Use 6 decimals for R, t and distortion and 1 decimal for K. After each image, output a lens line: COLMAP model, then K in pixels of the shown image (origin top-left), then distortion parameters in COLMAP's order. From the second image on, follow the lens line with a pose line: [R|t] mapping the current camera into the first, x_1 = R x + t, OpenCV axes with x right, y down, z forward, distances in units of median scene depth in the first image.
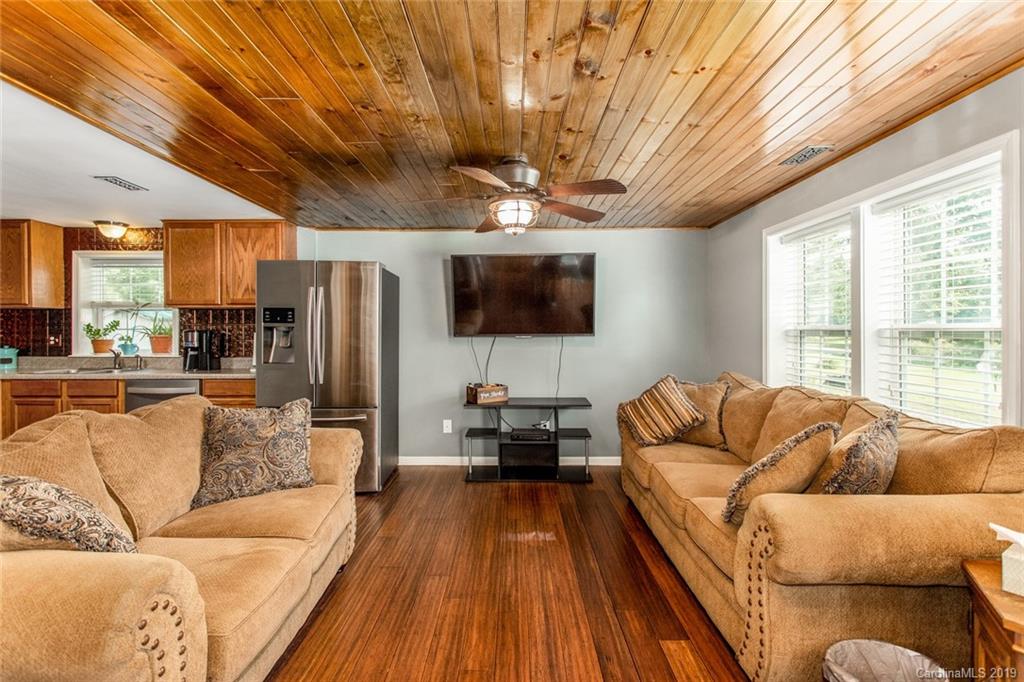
lens RADIAL K [[495.3, 0, 510.9], [0, 495.3, 333.2], [0, 0, 1]] dist [0.002663, 0.000734]
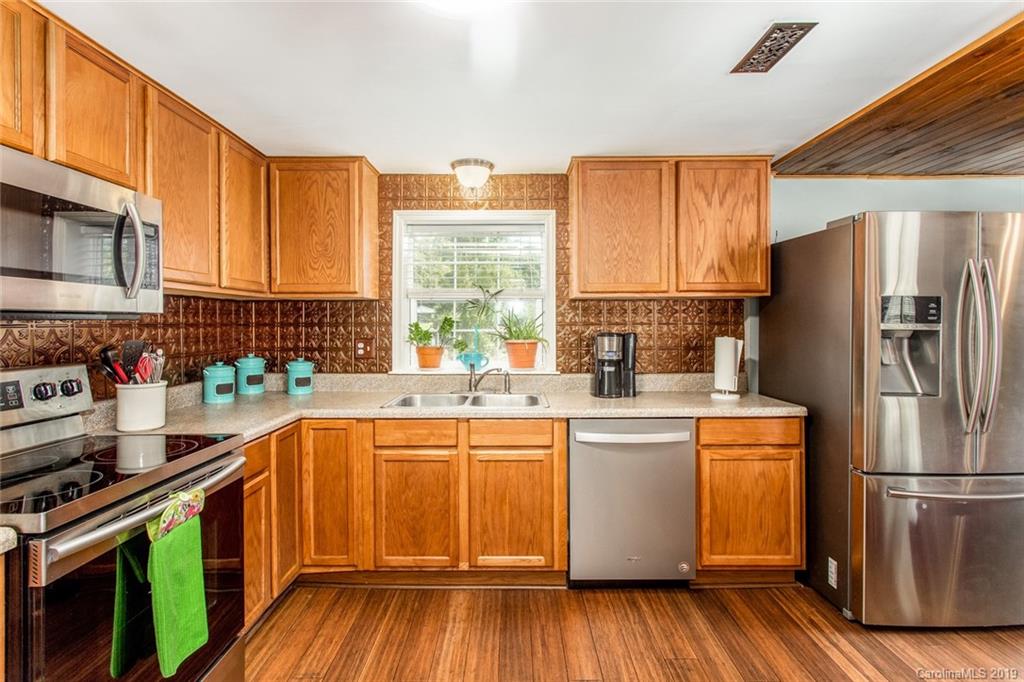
lens RADIAL K [[523.7, 0, 509.5], [0, 523.7, 319.1], [0, 0, 1]] dist [-0.000116, 0.000854]
pose [[0.999987, -0.002570, -0.004515, -0.826553], [0.002525, 0.999946, -0.010123, -0.018793], [0.004541, 0.010112, 0.999939, 0.361187]]
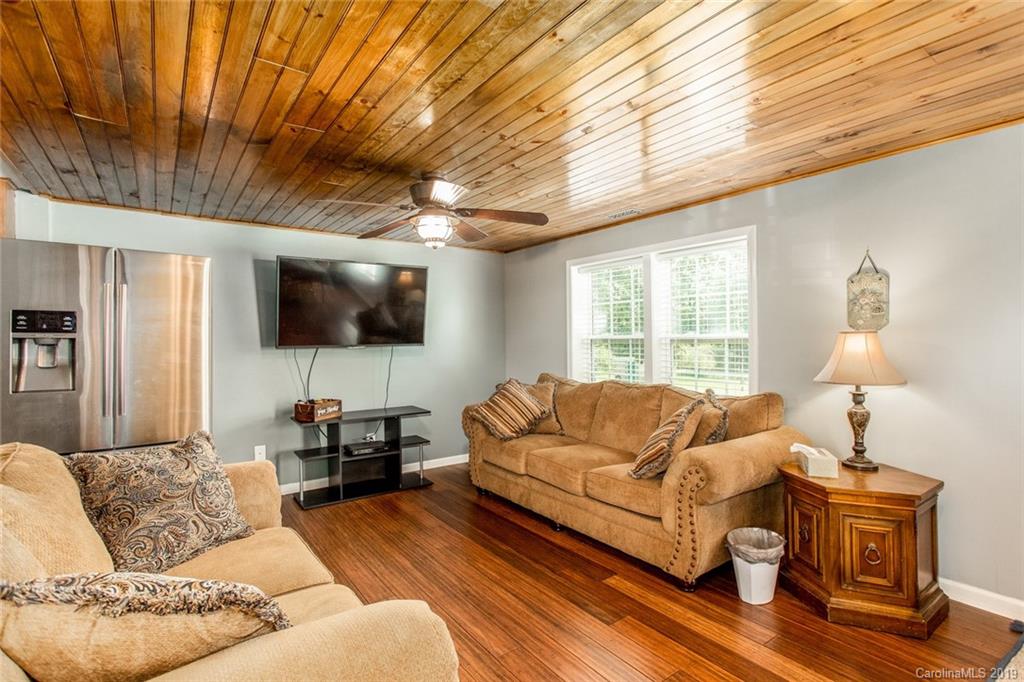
lens RADIAL K [[491.3, 0, 518.5], [0, 491.3, 336.3], [0, 0, 1]] dist [-0.003604, -0.000330]
pose [[0.799261, -0.002387, 0.600979, -0.314691], [0.010449, 0.999896, -0.009926, -0.001913], [-0.600893, 0.014213, 0.799203, 0.051895]]
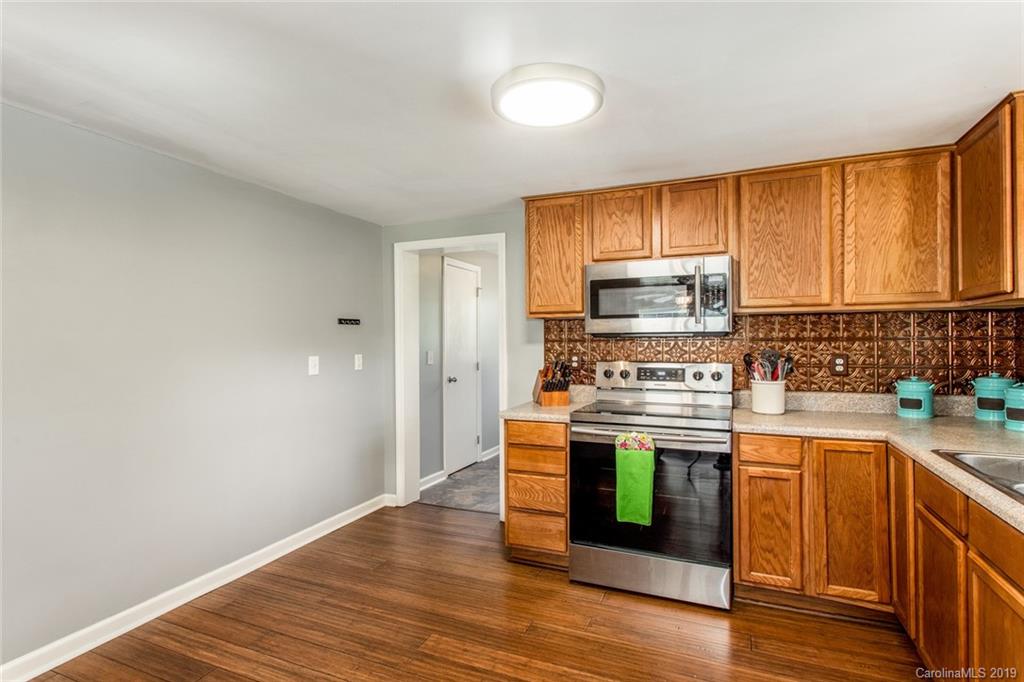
lens RADIAL K [[444.0, 0, 481.6], [0, 444.0, 341.0], [0, 0, 1]] dist [-0.000288, 0.000303]
pose [[-0.410655, 0.001829, -0.911789, -0.453419], [0.004246, 0.999991, 0.000094, -0.018840], [0.911781, -0.003833, -0.410659, 0.787040]]
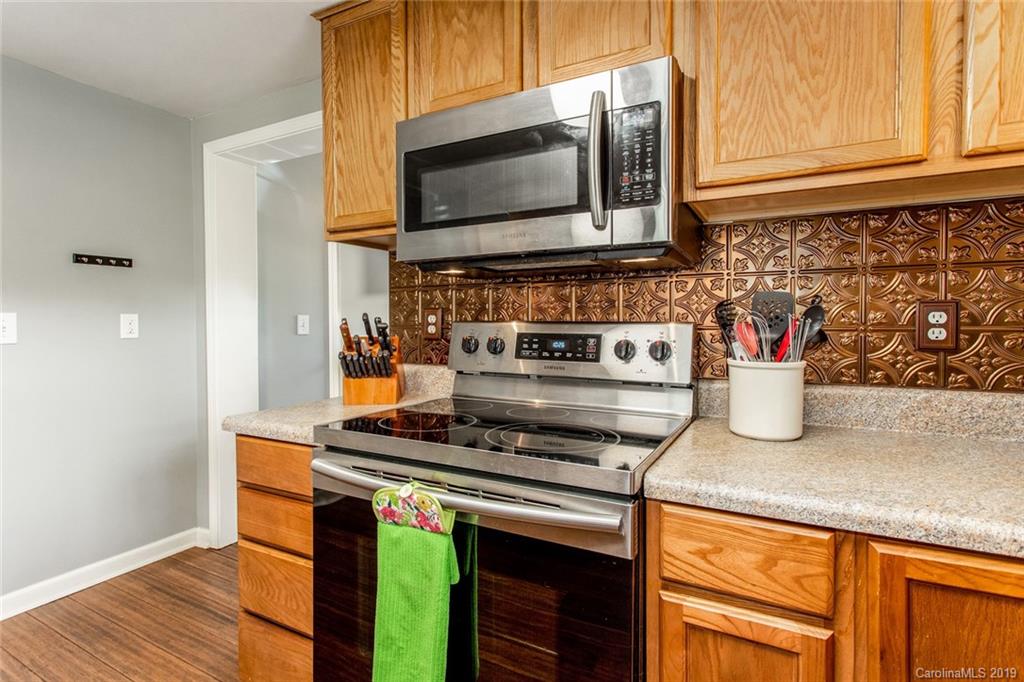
lens RADIAL K [[474.8, 0, 475.4], [0, 474.8, 325.4], [0, 0, 1]] dist [-0.000503, -0.000679]
pose [[-0.456348, 0.010503, -0.889739, -0.859218], [-0.003201, 0.999904, 0.013445, 0.014551], [0.889796, 0.008984, -0.456271, 0.874735]]
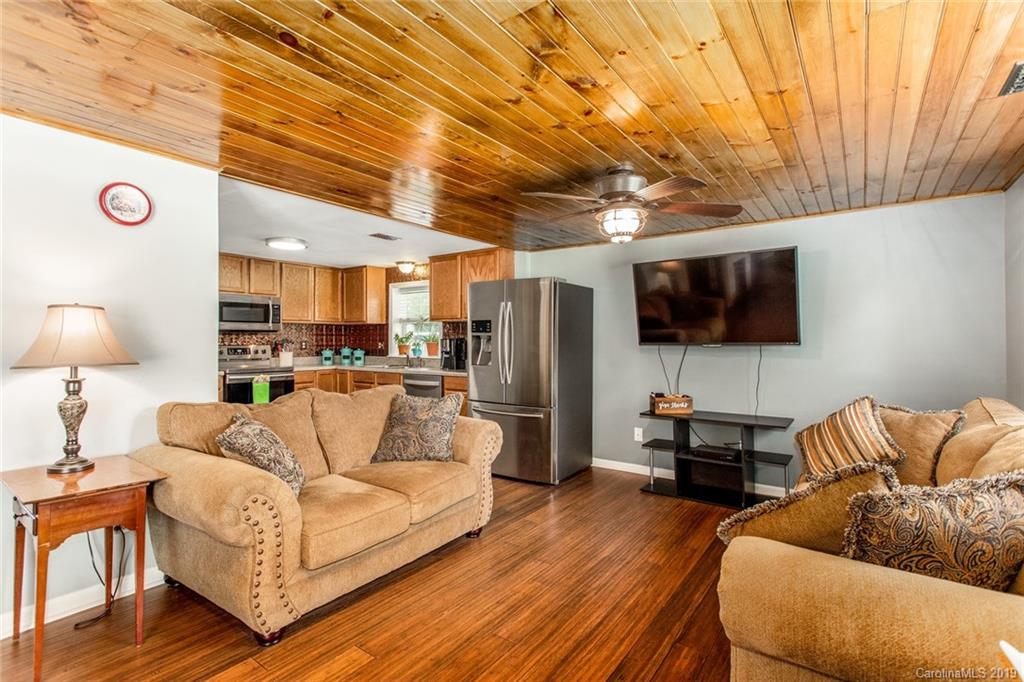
lens RADIAL K [[492.7, 0, 500.6], [0, 492.7, 333.7], [0, 0, 1]] dist [-0.000017, 0.001223]
pose [[0.805698, -0.006168, -0.592295, 0.267345], [-0.003012, 0.999890, -0.014510, -0.000129], [0.592320, 0.013475, 0.805590, 0.035494]]
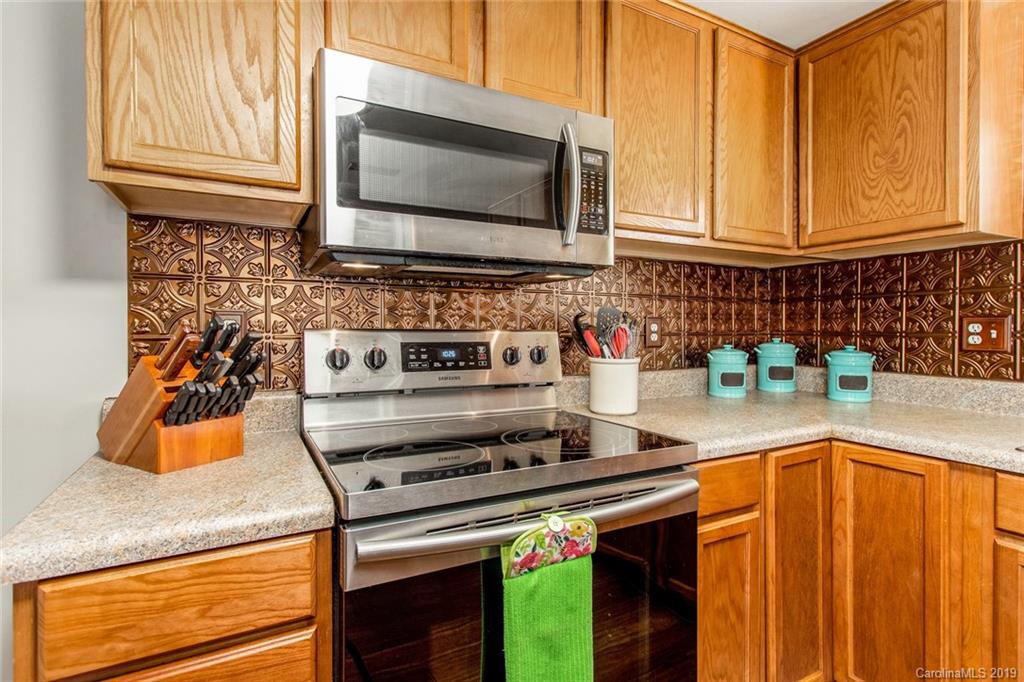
lens RADIAL K [[492.7, 0, 500.6], [0, 492.7, 333.7], [0, 0, 1]] dist [-0.000017, 0.001223]
pose [[0.465883, 0.011340, -0.884774, -0.875690], [-0.007726, 0.999932, 0.008748, 0.015860], [0.884813, 0.002760, 0.465939, 0.610058]]
